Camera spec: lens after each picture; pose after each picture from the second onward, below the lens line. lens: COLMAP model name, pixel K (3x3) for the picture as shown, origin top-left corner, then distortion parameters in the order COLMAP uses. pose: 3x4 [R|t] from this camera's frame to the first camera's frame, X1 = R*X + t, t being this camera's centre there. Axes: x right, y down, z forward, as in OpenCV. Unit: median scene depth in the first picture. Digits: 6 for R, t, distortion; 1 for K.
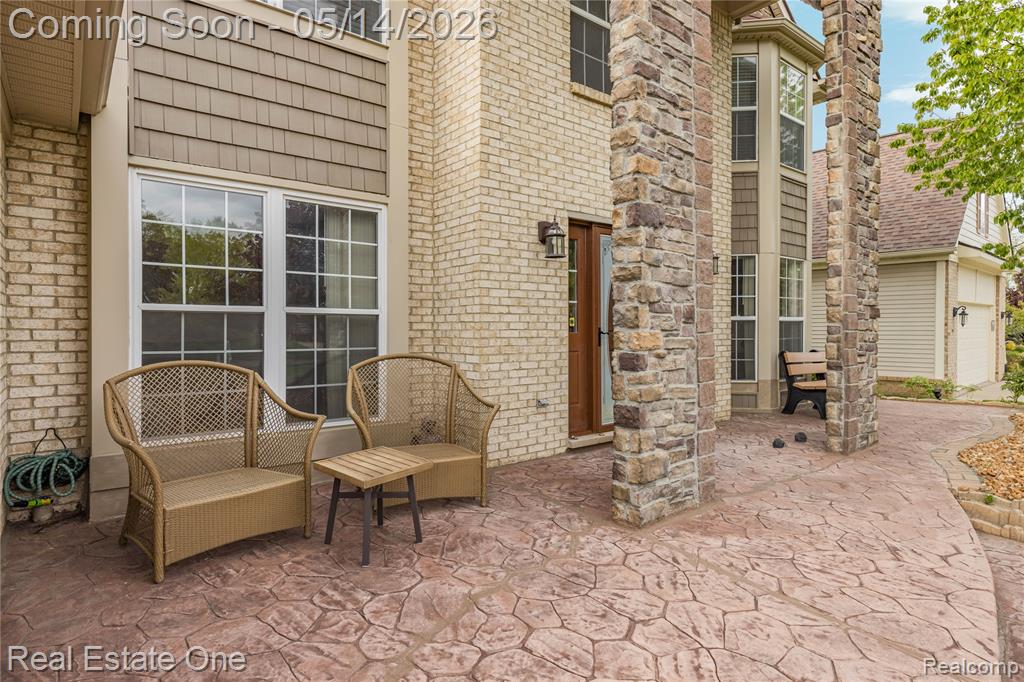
lens RADIAL K [[574.3, 0, 515.1], [0, 574.3, 337.9], [0, 0, 1]] dist [0.008254, -0.001688]
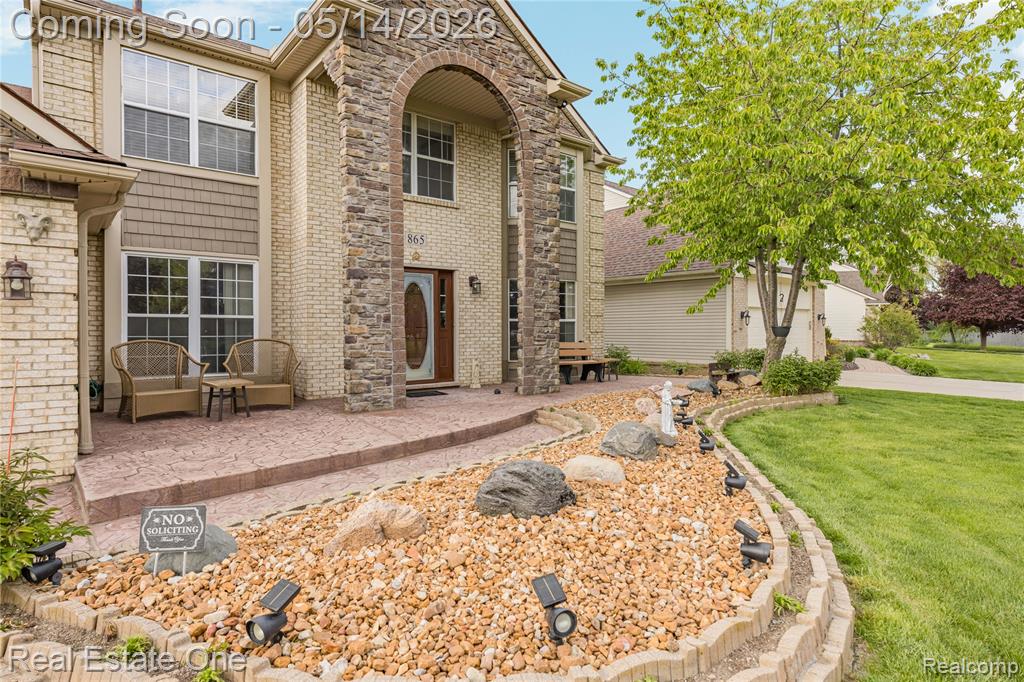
lens RADIAL K [[574.3, 0, 510.0], [0, 574.3, 337.9], [0, 0, 1]] dist [0.008254, -0.001688]
pose [[0.999964, -0.002414, 0.008115, 0.734281], [0.002452, 0.999986, -0.004676, 0.043136], [-0.008103, 0.004695, 0.999956, -1.120183]]
